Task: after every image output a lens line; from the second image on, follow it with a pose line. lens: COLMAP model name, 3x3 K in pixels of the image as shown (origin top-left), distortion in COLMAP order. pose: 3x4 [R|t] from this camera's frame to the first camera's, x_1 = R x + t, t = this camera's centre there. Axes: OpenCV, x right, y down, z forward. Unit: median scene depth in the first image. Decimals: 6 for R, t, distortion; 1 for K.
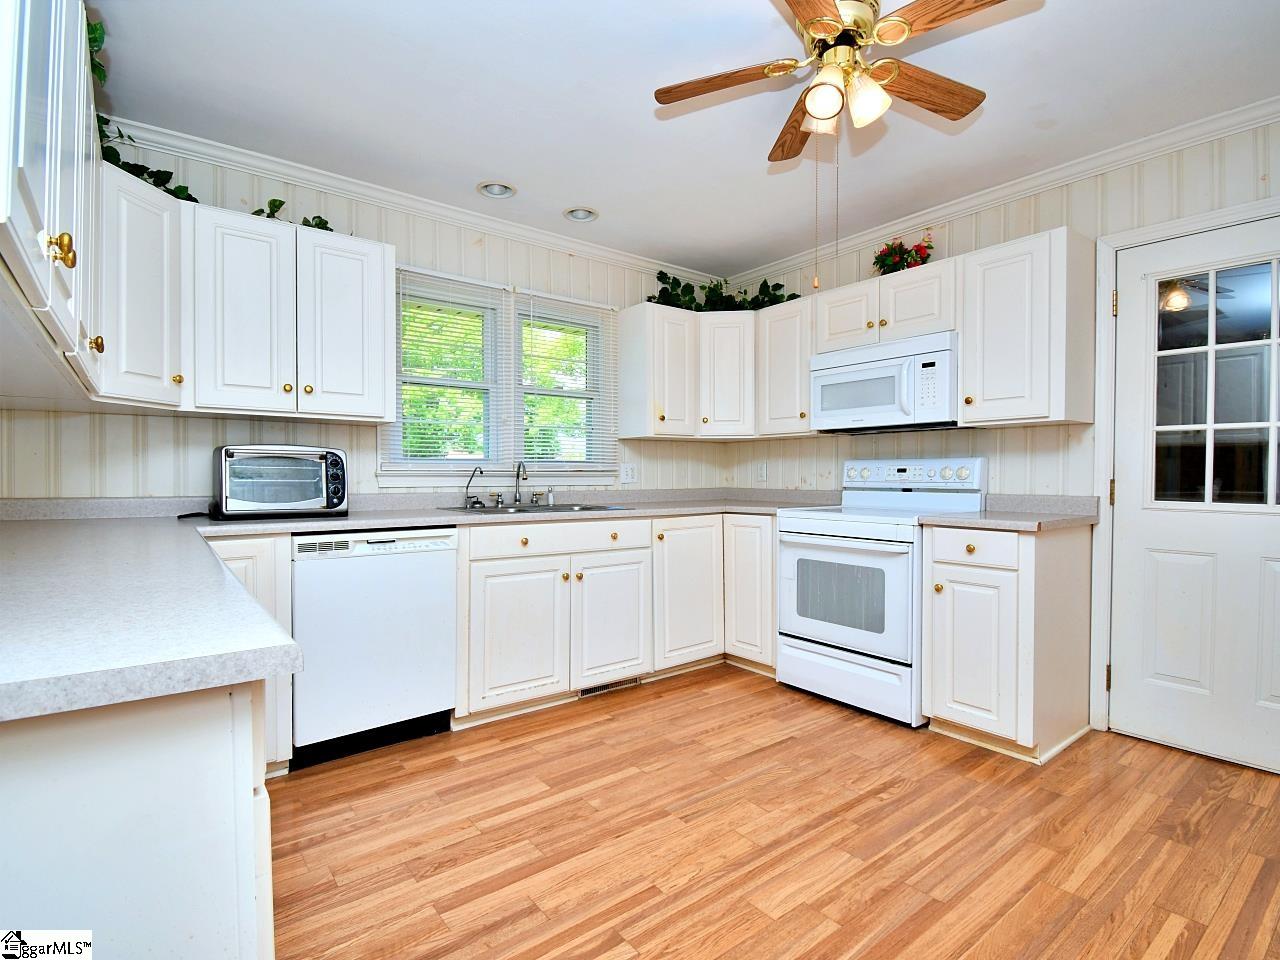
lens RADIAL K [[634.8, 0, 640.2], [0, 634.8, 485.1], [0, 0, 1]] dist [0.013993, -0.022346]
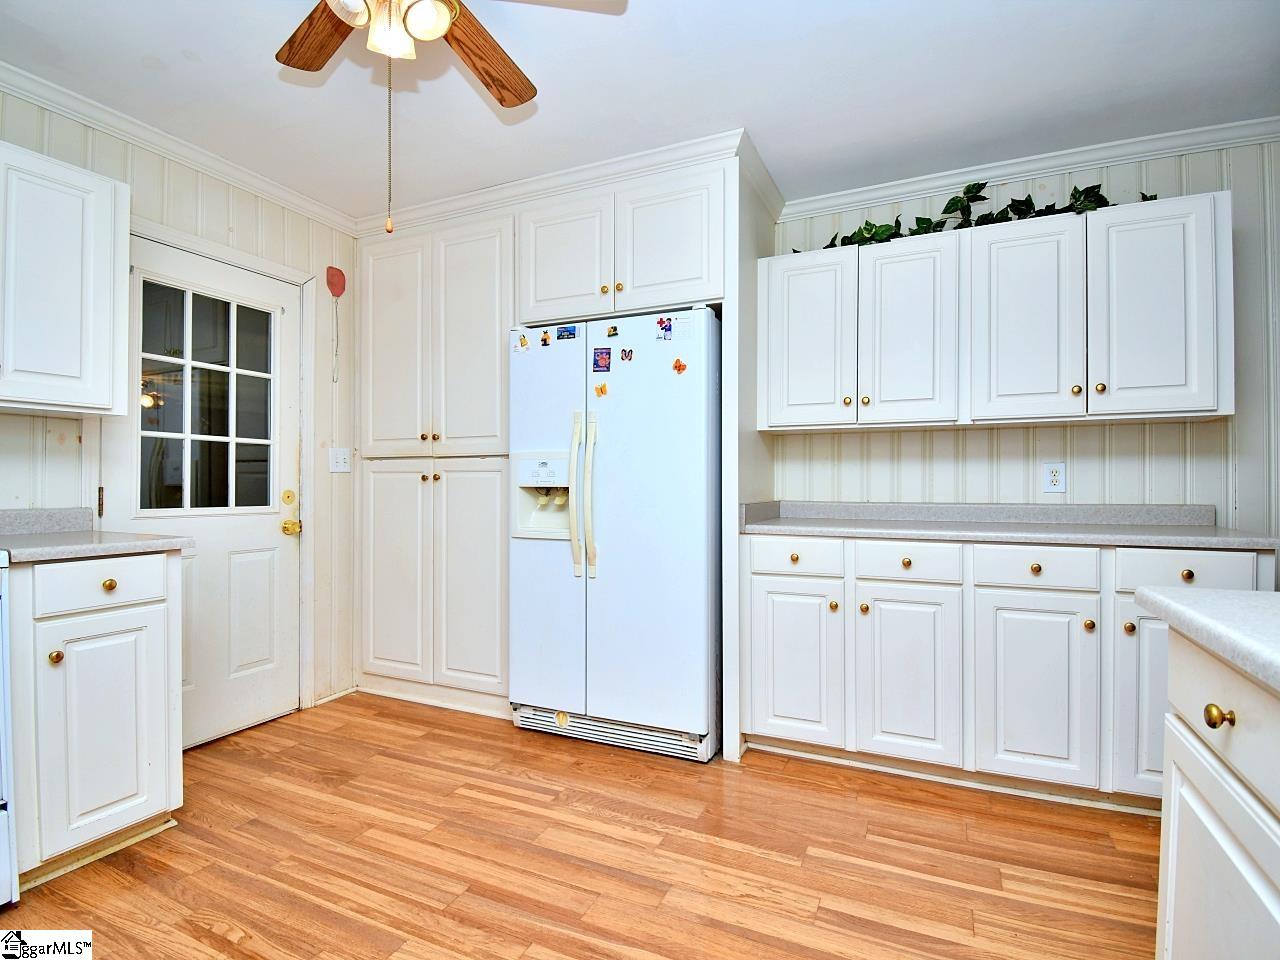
lens RADIAL K [[634.8, 0, 638.3], [0, 634.8, 486.2], [0, 0, 1]] dist [0.013993, -0.022346]
pose [[-0.463282, -0.004343, 0.886200, -0.378456], [0.013279, 0.999842, 0.011842, -0.011729], [-0.886112, 0.017254, -0.463151, 0.787344]]
